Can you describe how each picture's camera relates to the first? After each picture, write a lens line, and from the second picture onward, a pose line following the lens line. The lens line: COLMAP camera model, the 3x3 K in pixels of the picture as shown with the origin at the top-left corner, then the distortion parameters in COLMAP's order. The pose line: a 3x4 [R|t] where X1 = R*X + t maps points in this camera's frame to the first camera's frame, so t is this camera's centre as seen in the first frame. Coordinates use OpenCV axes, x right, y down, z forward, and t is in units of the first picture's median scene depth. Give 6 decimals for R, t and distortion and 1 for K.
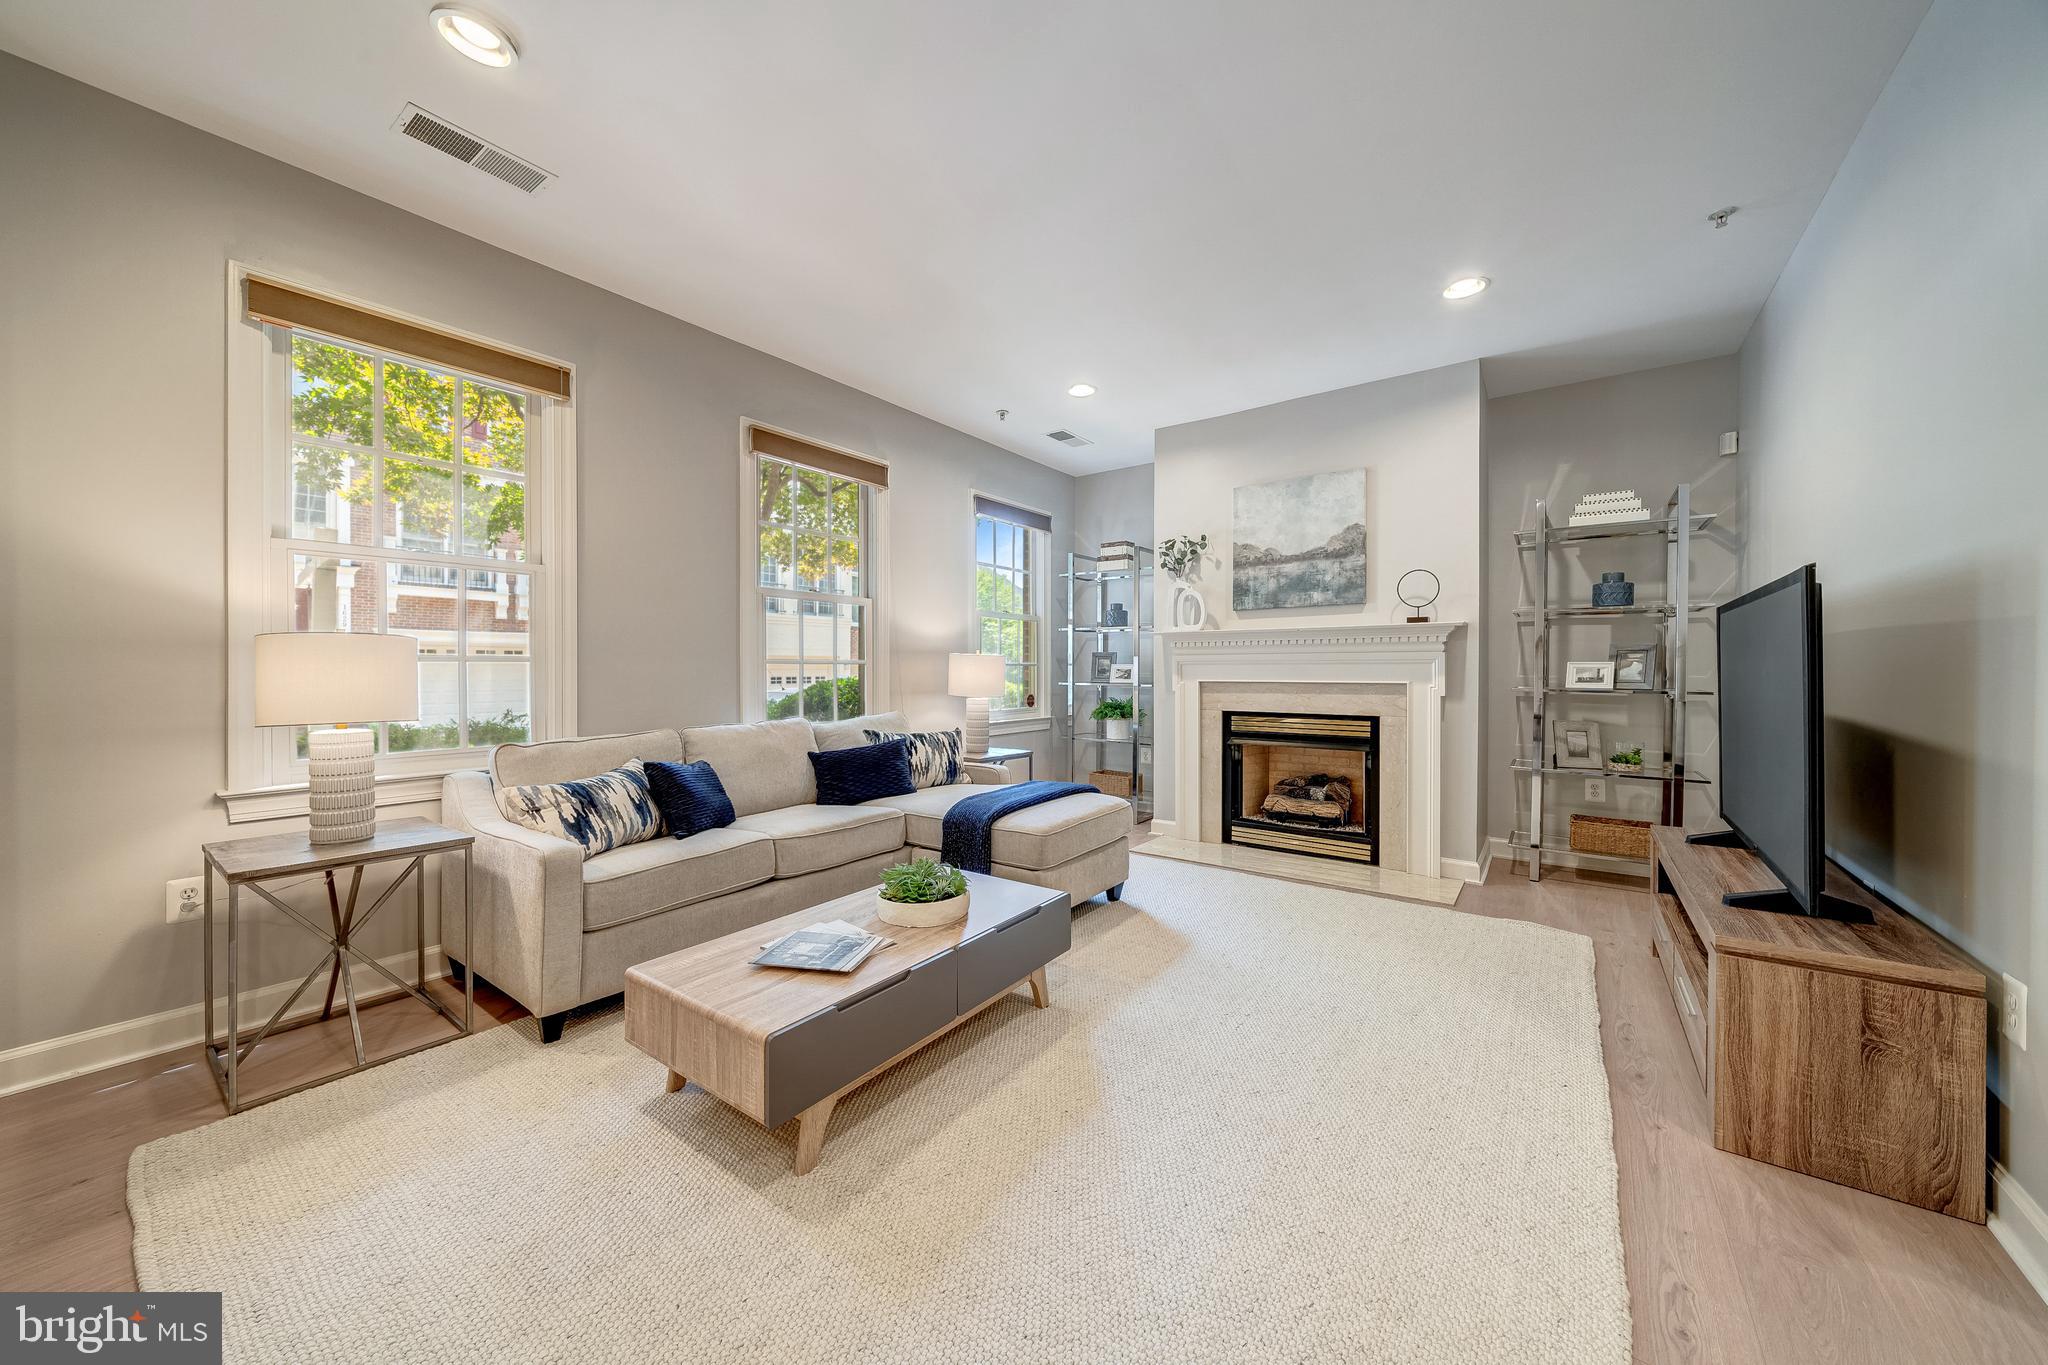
lens RADIAL K [[721.3, 0, 1019.4], [0, 721.3, 674.0], [0, 0, 1]] dist [-0.002190, -0.000572]
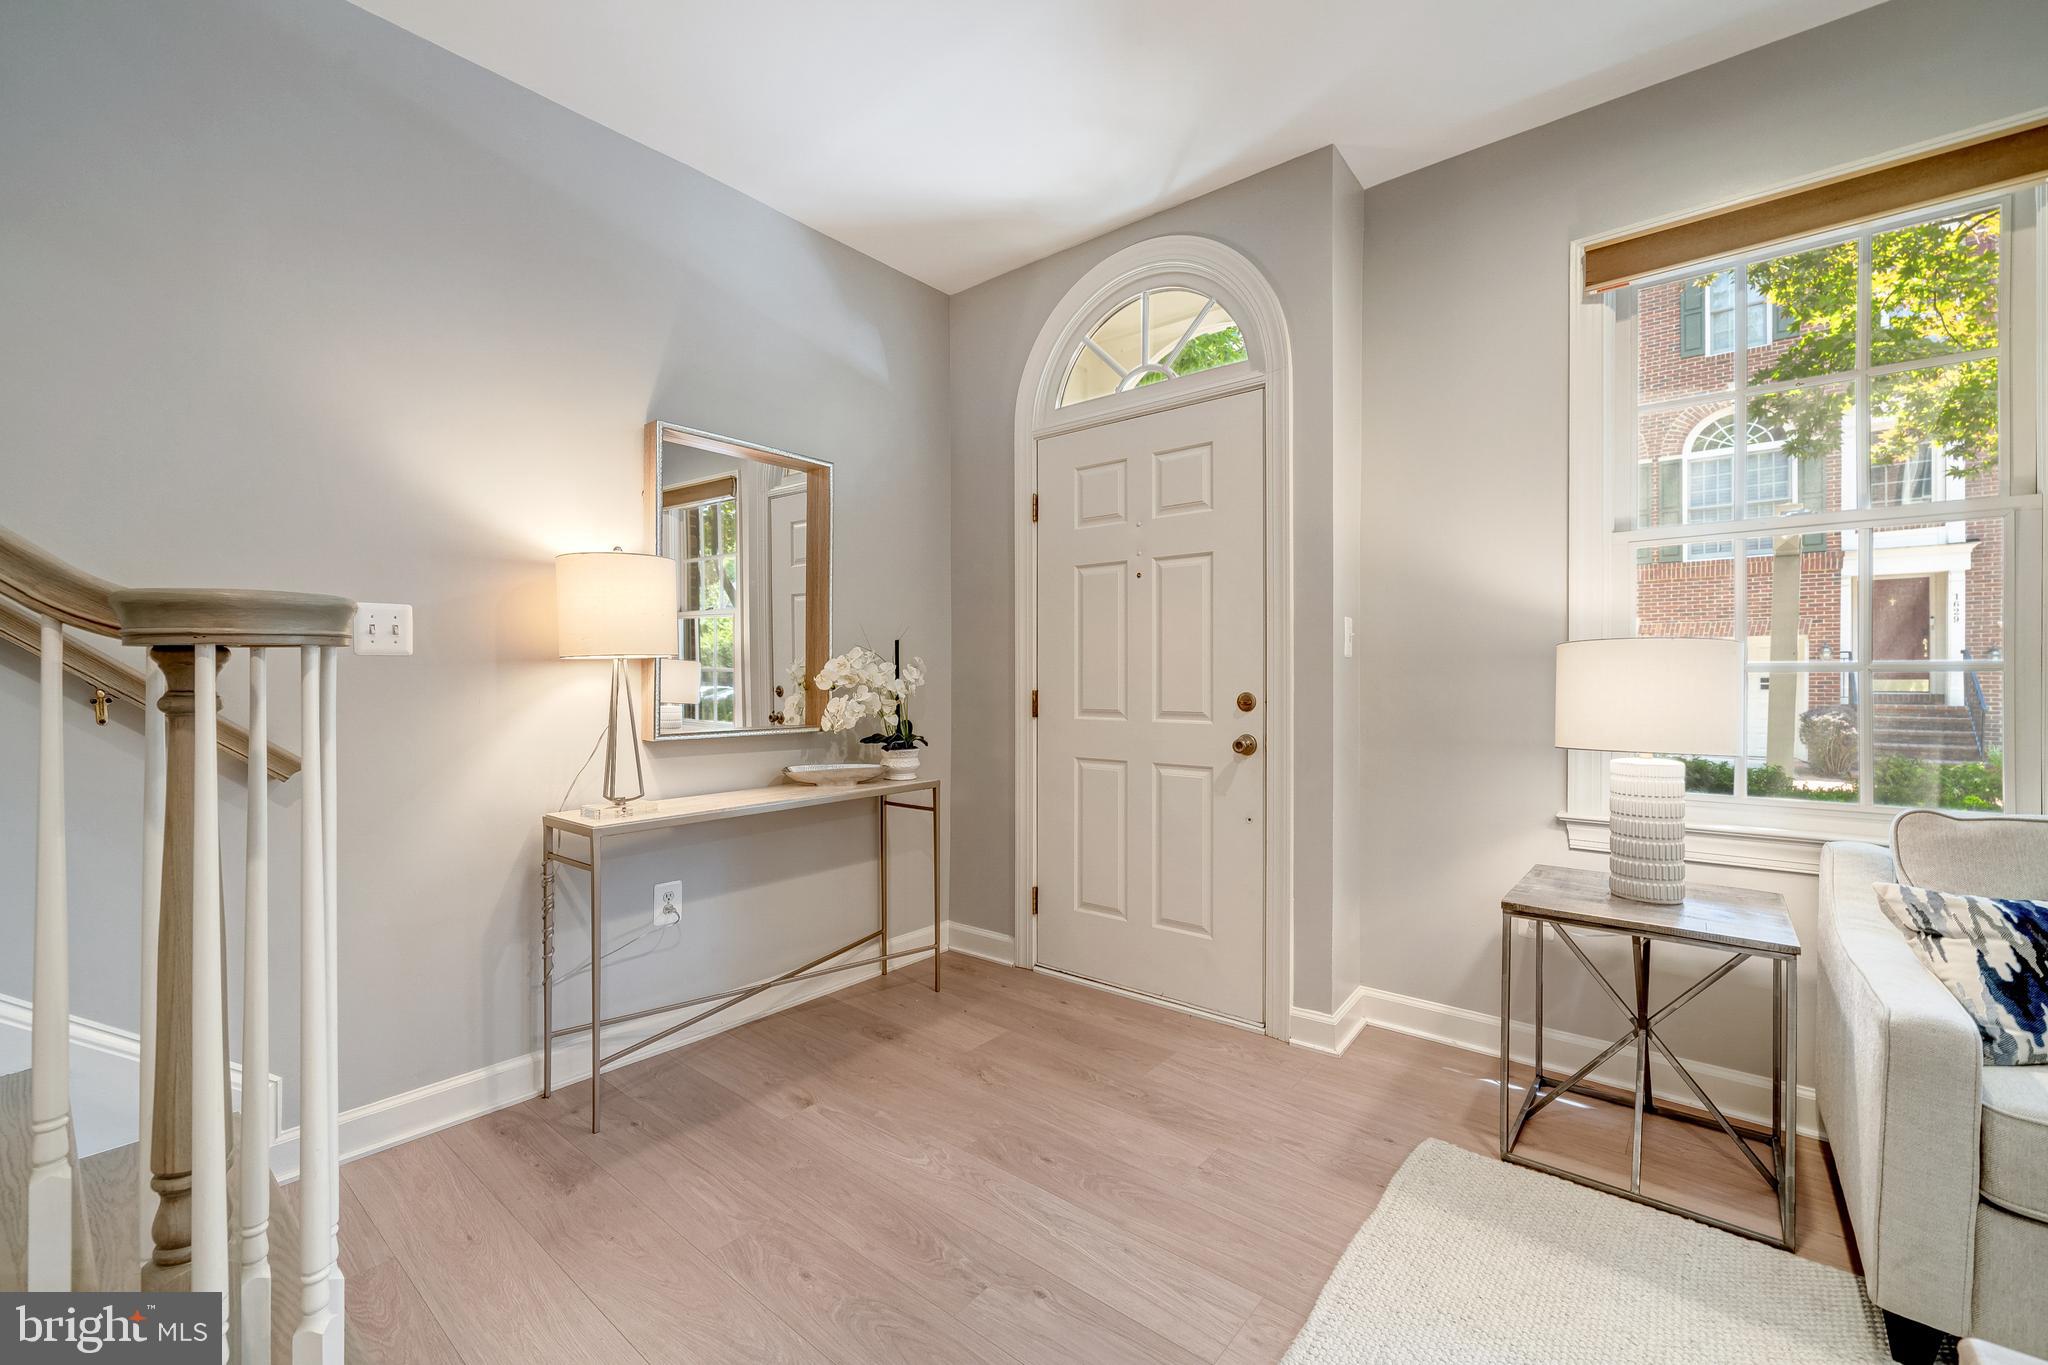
lens RADIAL K [[837.5, 0, 1019.0], [0, 837.5, 682.3], [0, 0, 1]] dist [-0.001538, -0.000205]
pose [[-0.046977, 0.005123, -0.998883, 0.008375], [-0.006170, 0.999966, 0.005419, -0.004534], [0.998877, 0.006418, -0.046944, 0.191265]]
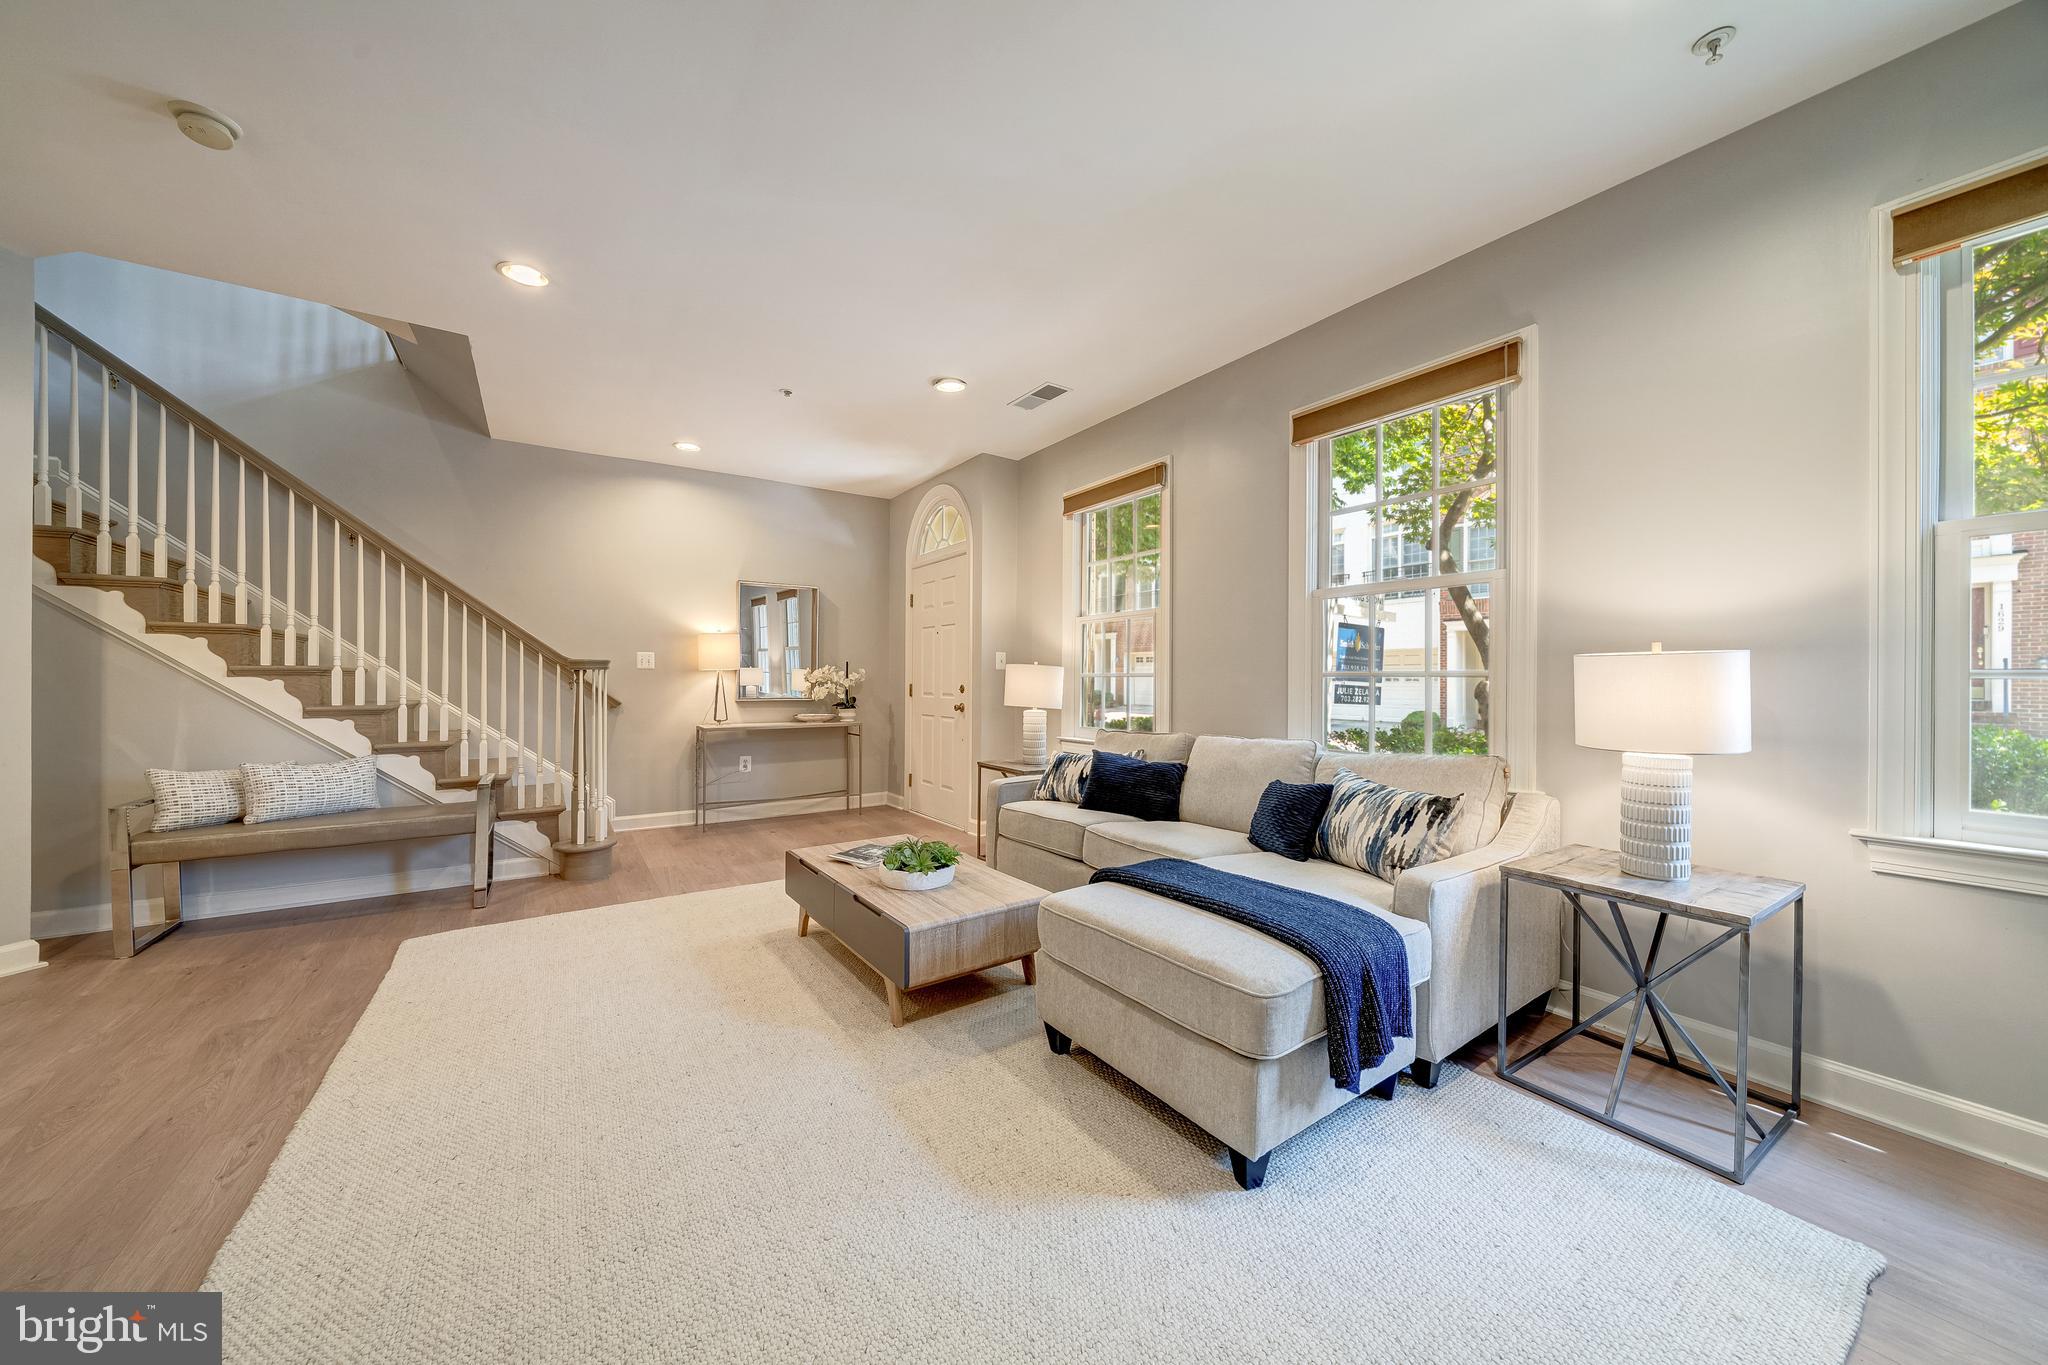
lens RADIAL K [[690.0, 0, 1018.2], [0, 690.0, 680.2], [0, 0, 1]] dist [-0.009108, 0.000166]
pose [[-0.323580, -0.000696, -0.946200, 0.520507], [-0.011524, 0.999928, 0.003205, -0.007712], [0.946130, 0.011941, -0.323565, 0.871971]]
